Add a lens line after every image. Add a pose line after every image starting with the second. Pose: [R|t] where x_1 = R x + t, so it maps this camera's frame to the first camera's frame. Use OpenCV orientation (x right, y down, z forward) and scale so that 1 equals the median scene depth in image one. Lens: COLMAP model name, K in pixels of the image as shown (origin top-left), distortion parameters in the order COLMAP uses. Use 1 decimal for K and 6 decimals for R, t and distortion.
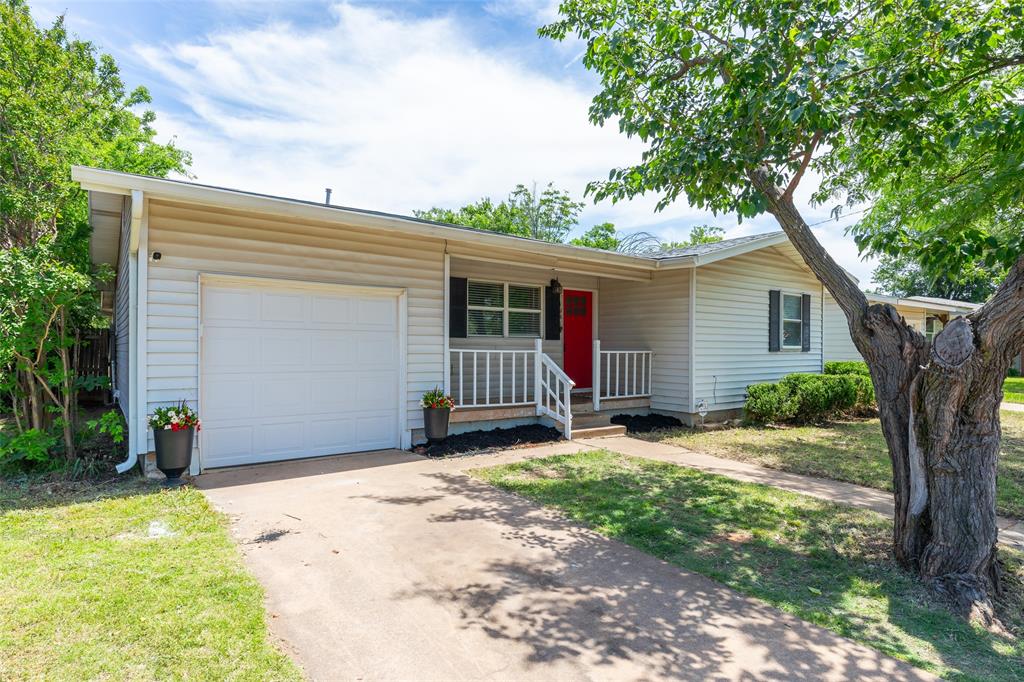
lens RADIAL K [[556.7, 0, 484.7], [0, 556.7, 321.6], [0, 0, 1]] dist [-0.053762, 0.049377]
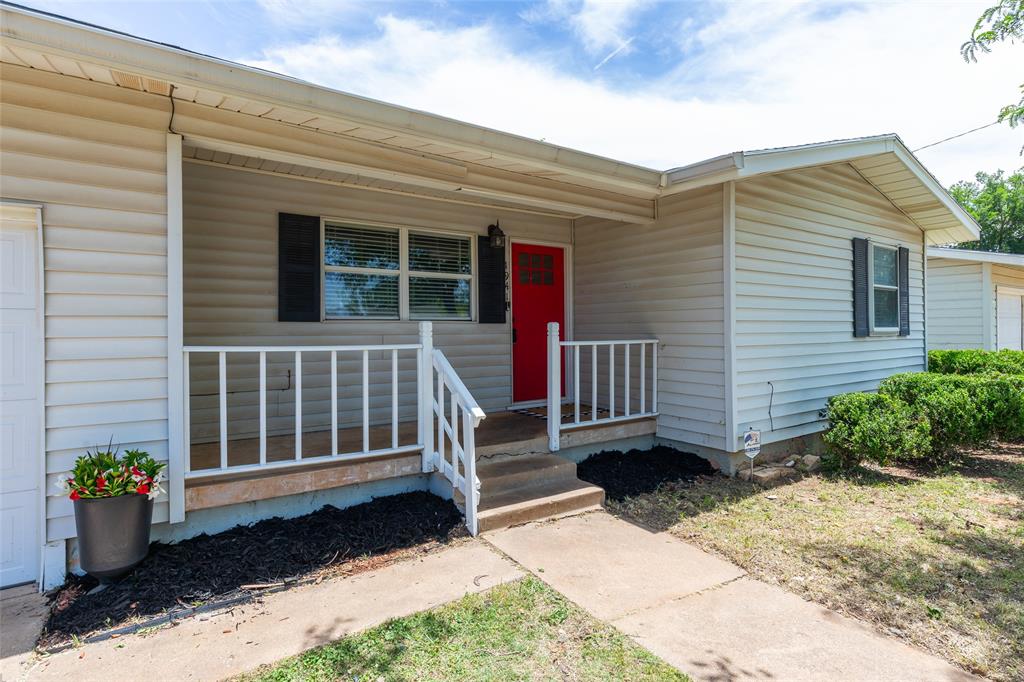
lens RADIAL K [[510.6, 0, 509.6], [0, 510.6, 327.1], [0, 0, 1]] dist [-0.001687, -0.001007]
pose [[0.999406, -0.018861, -0.028844, 0.170089], [0.019773, 0.999303, 0.031654, 0.020399], [0.028227, -0.032205, 0.999083, 0.483329]]
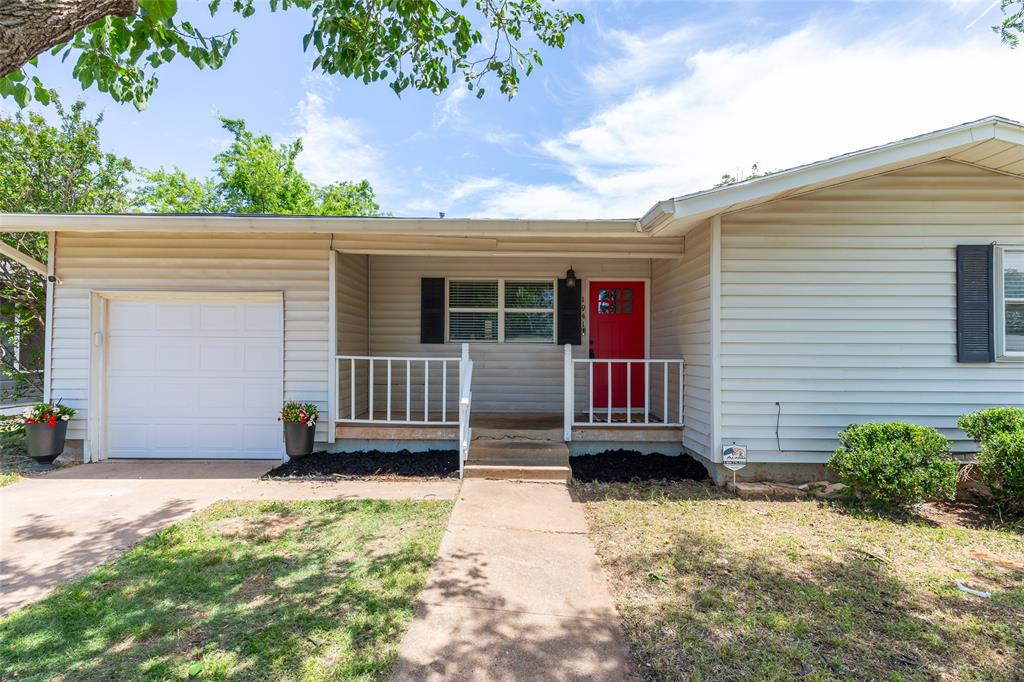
lens RADIAL K [[464.0, 0, 515.7], [0, 464.0, 347.7], [0, 0, 1]] dist [0.004341, 0.000323]
pose [[0.808205, -0.013273, -0.588752, 0.494741], [0.026660, 0.999546, 0.014063, 0.026816], [0.588298, -0.027062, 0.808191, 0.458253]]
